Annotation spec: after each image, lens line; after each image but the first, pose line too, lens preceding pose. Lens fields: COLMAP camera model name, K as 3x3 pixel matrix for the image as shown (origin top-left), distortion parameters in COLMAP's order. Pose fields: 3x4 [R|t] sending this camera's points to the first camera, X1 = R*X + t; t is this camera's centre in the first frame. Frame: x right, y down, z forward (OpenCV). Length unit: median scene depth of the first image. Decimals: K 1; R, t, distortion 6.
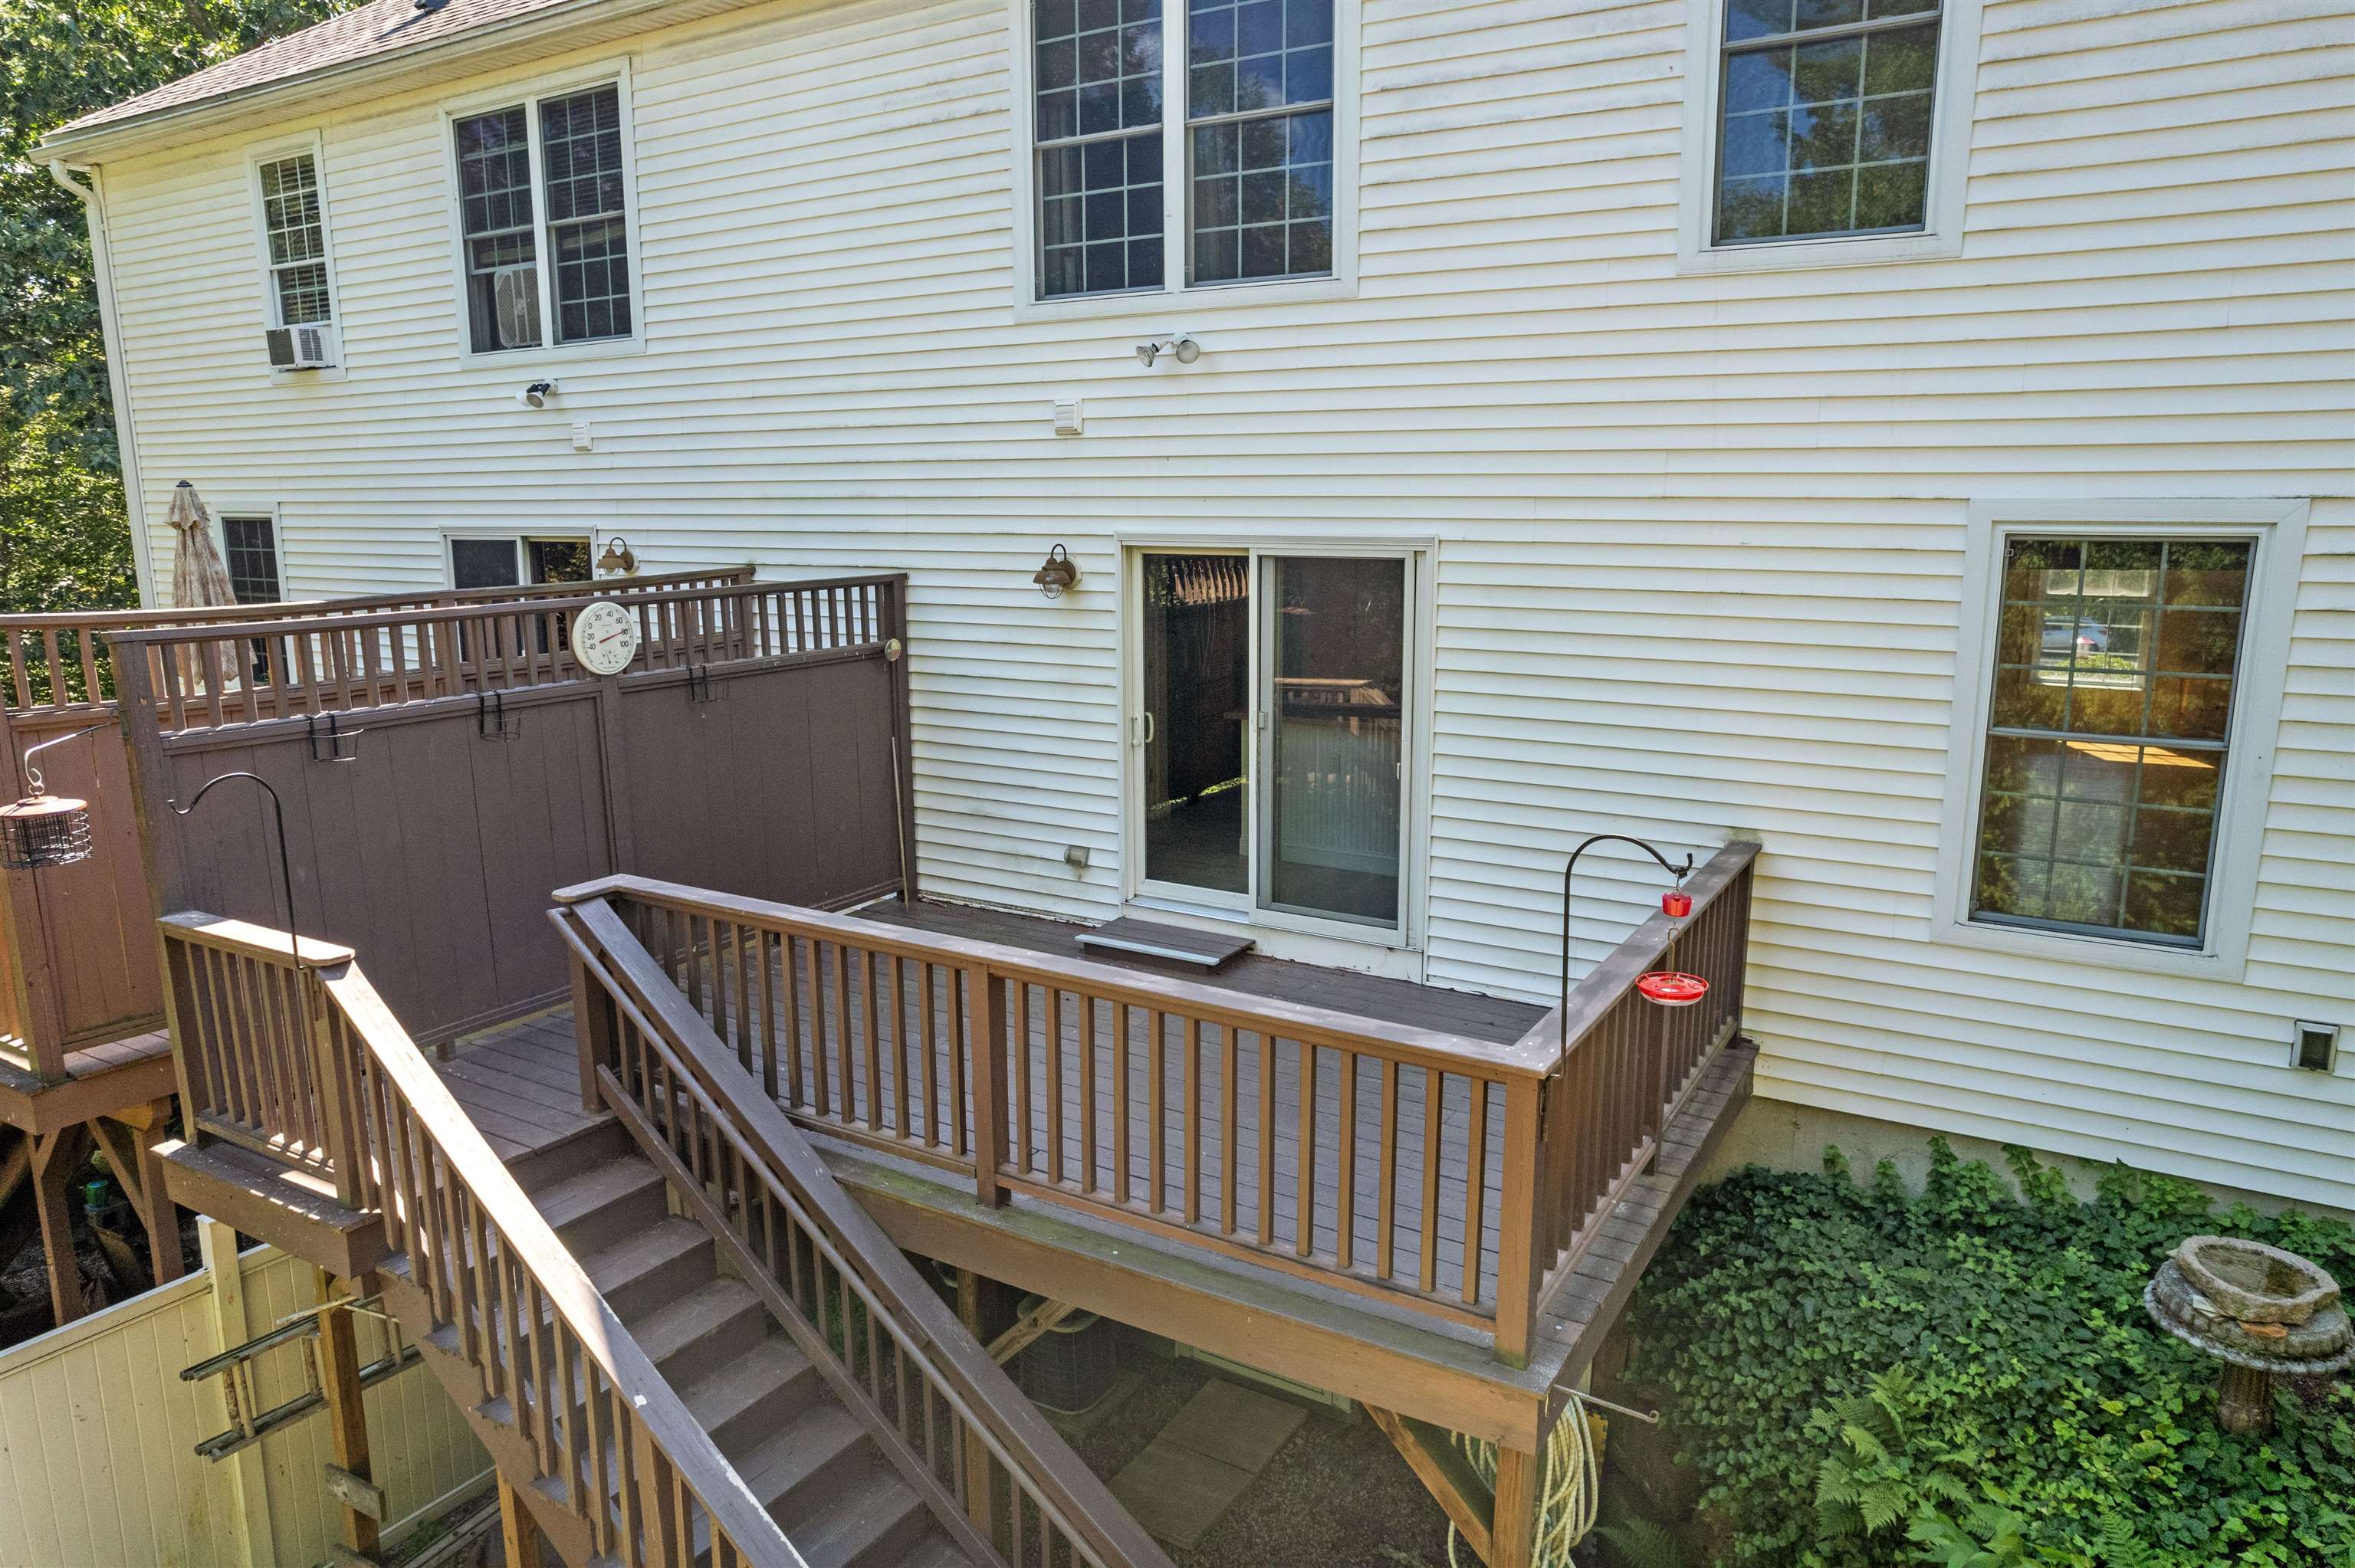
lens RADIAL K [[1500.1, 0, 1177.5], [0, 1500.1, 784.0], [0, 0, 1]] dist [-0.047717, -0.000348]
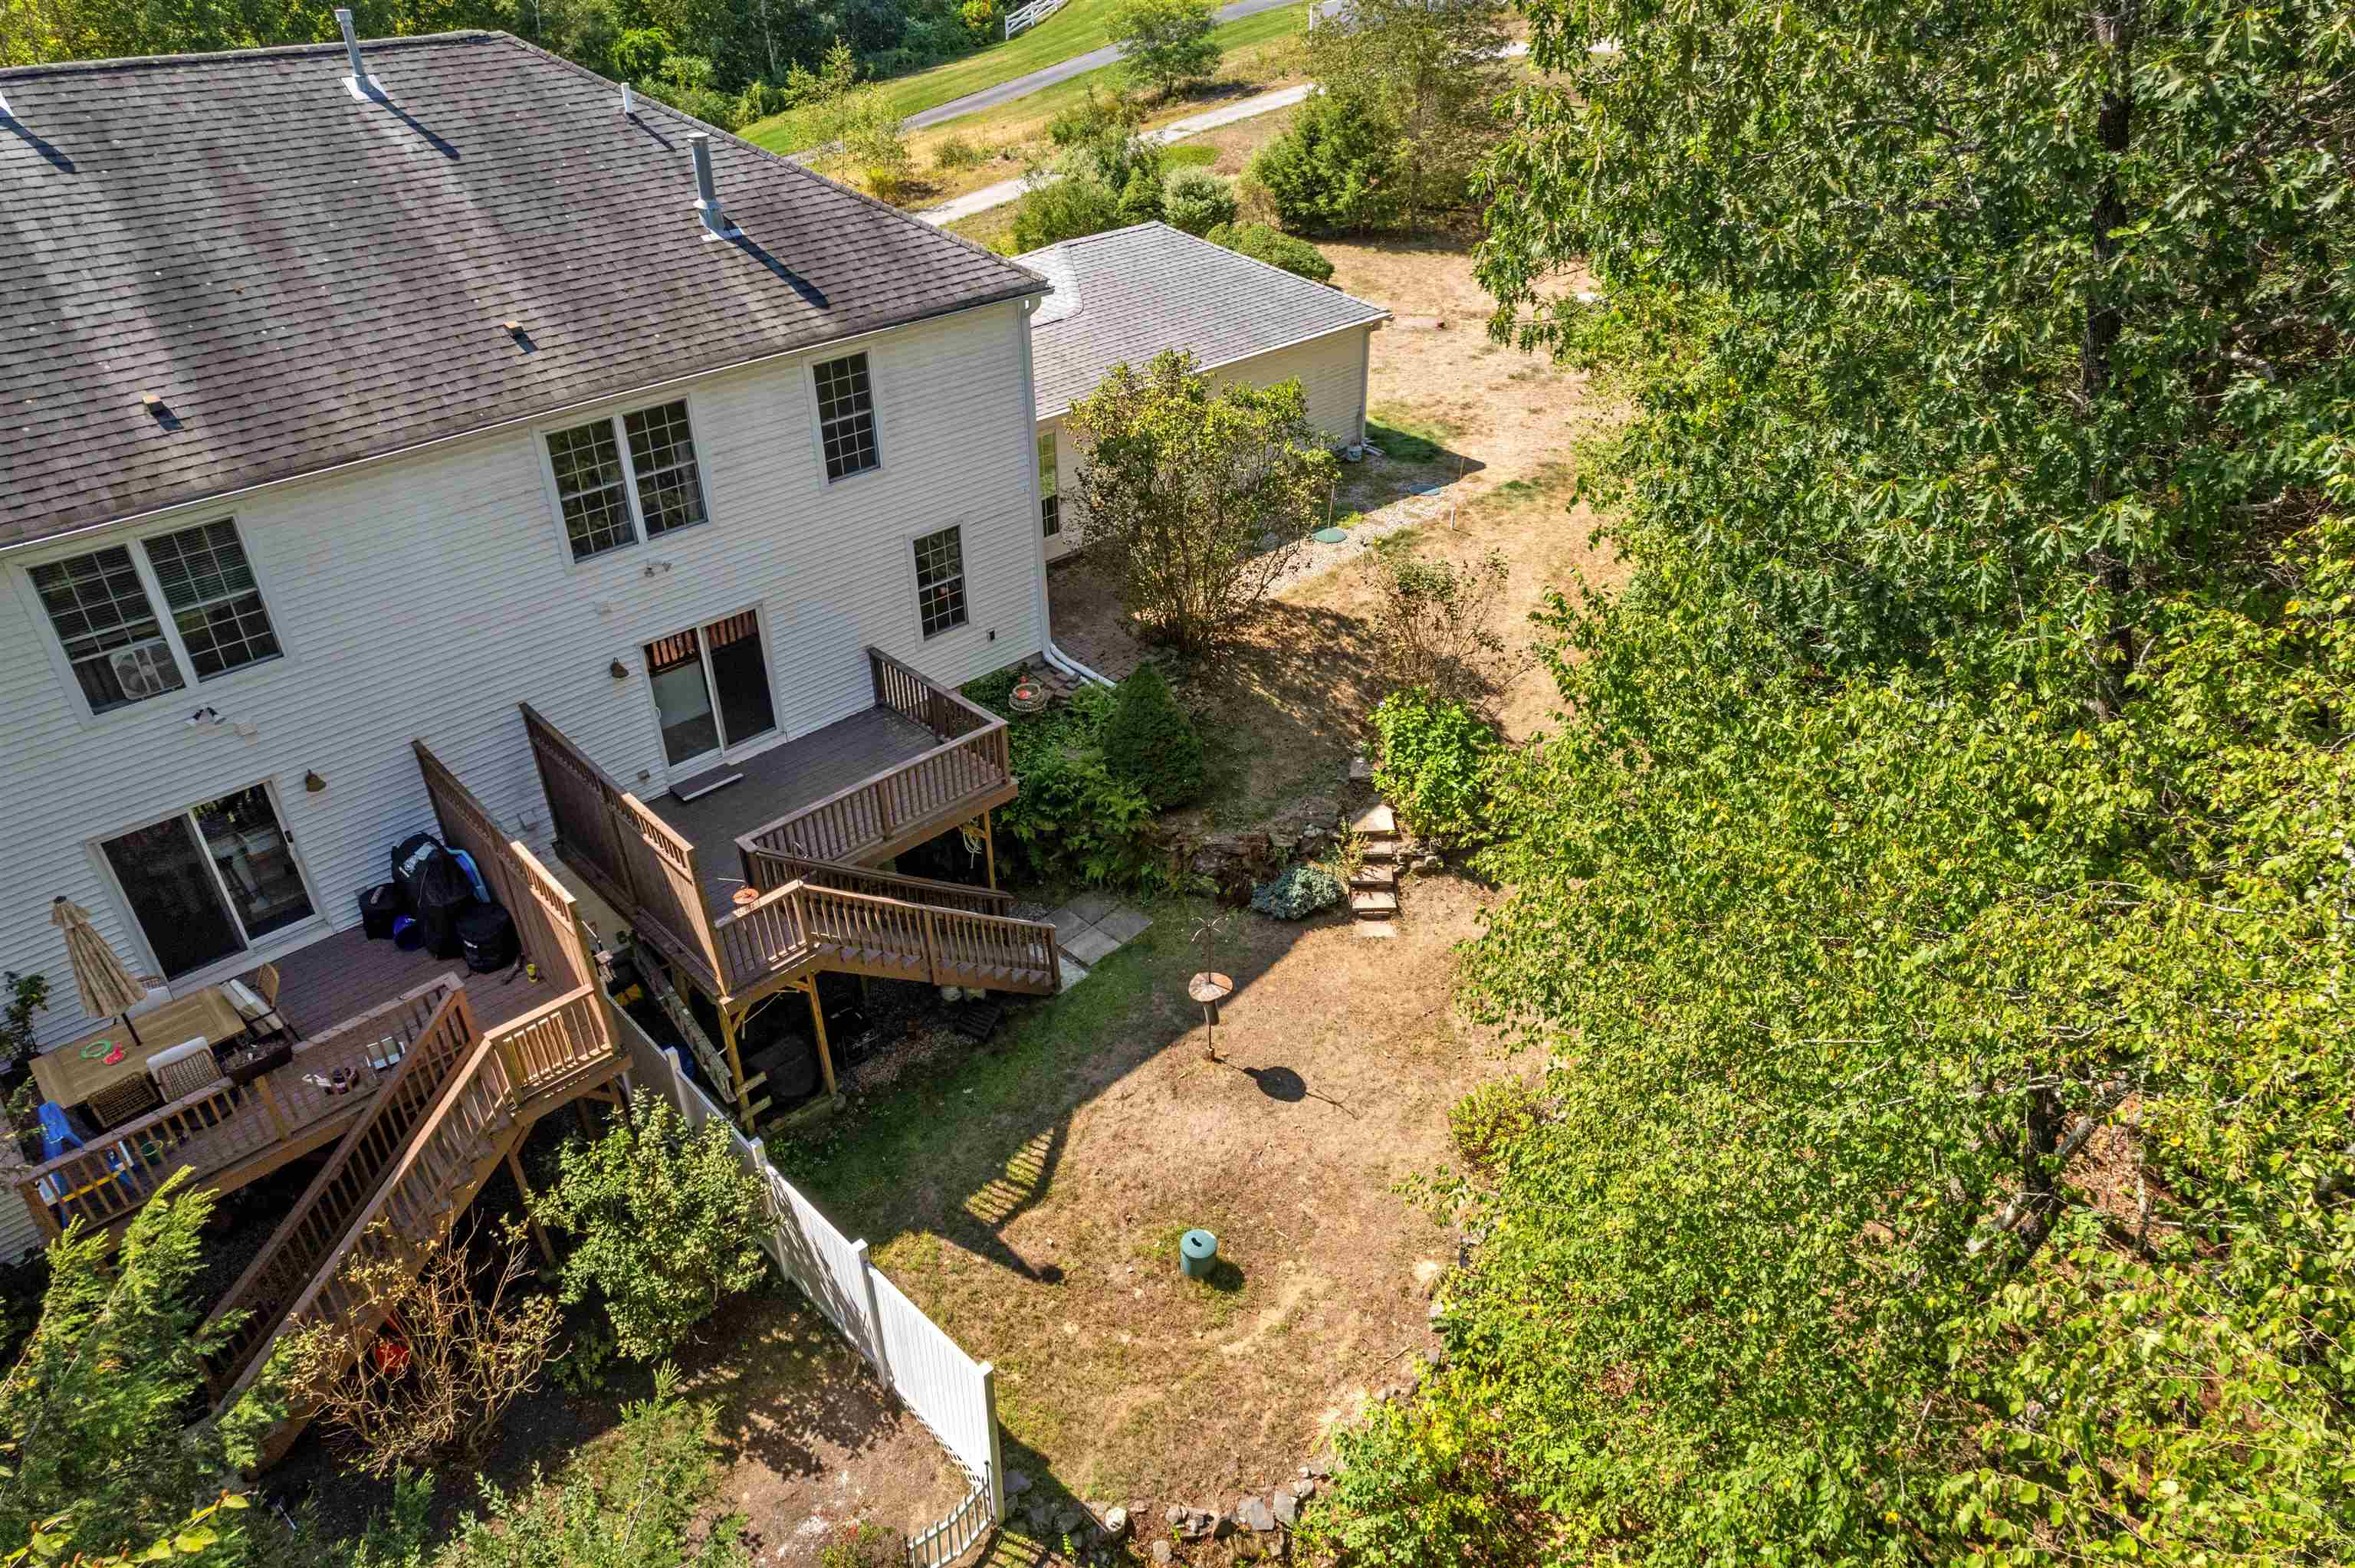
lens RADIAL K [[1500.1, 0, 1177.5], [0, 1500.1, 784.0], [0, 0, 1]] dist [-0.047717, -0.000348]
pose [[0.252038, -0.514629, 0.819533, -1.930338], [0.198528, 0.856356, 0.476697, -0.962846], [-0.947134, 0.042555, 0.318002, -0.548675]]
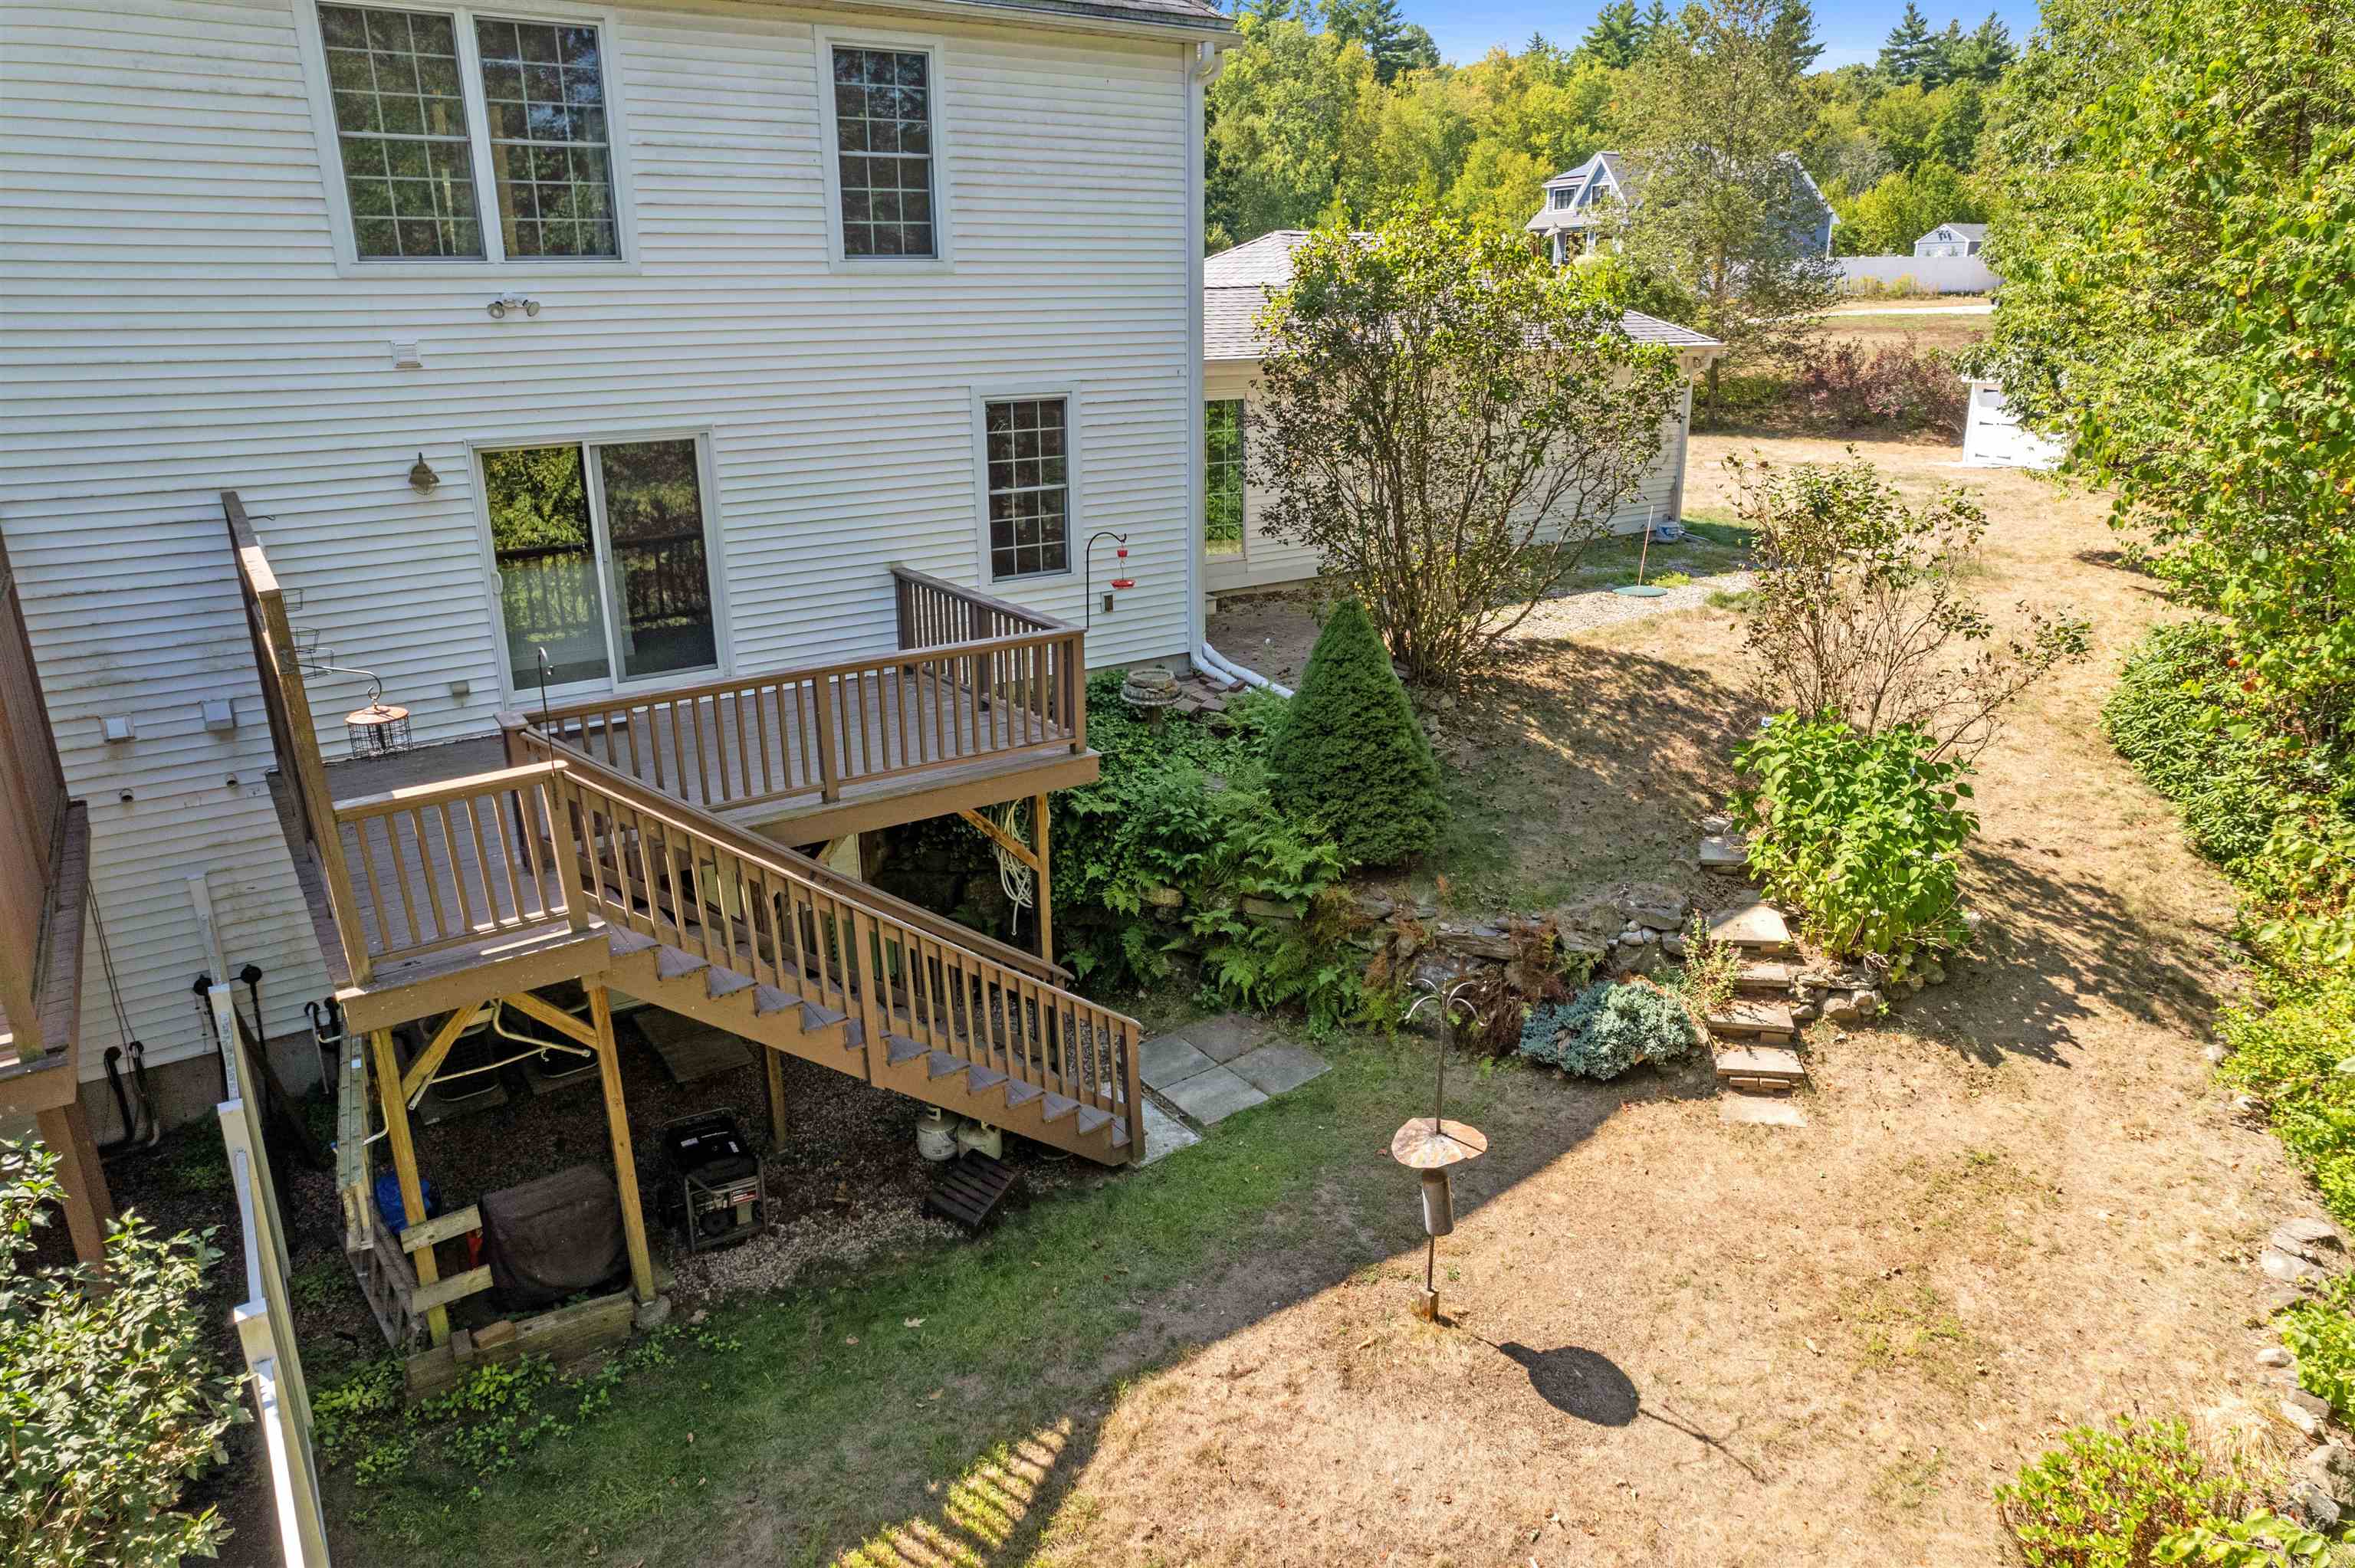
lens RADIAL K [[1500.1, 0, 1177.5], [0, 1500.1, 784.0], [0, 0, 1]] dist [-0.047717, -0.000348]
pose [[0.409029, -0.282402, 0.867724, -1.073250], [0.180622, 0.957149, 0.226364, -0.059280], [-0.894467, 0.064140, 0.442510, -0.150611]]
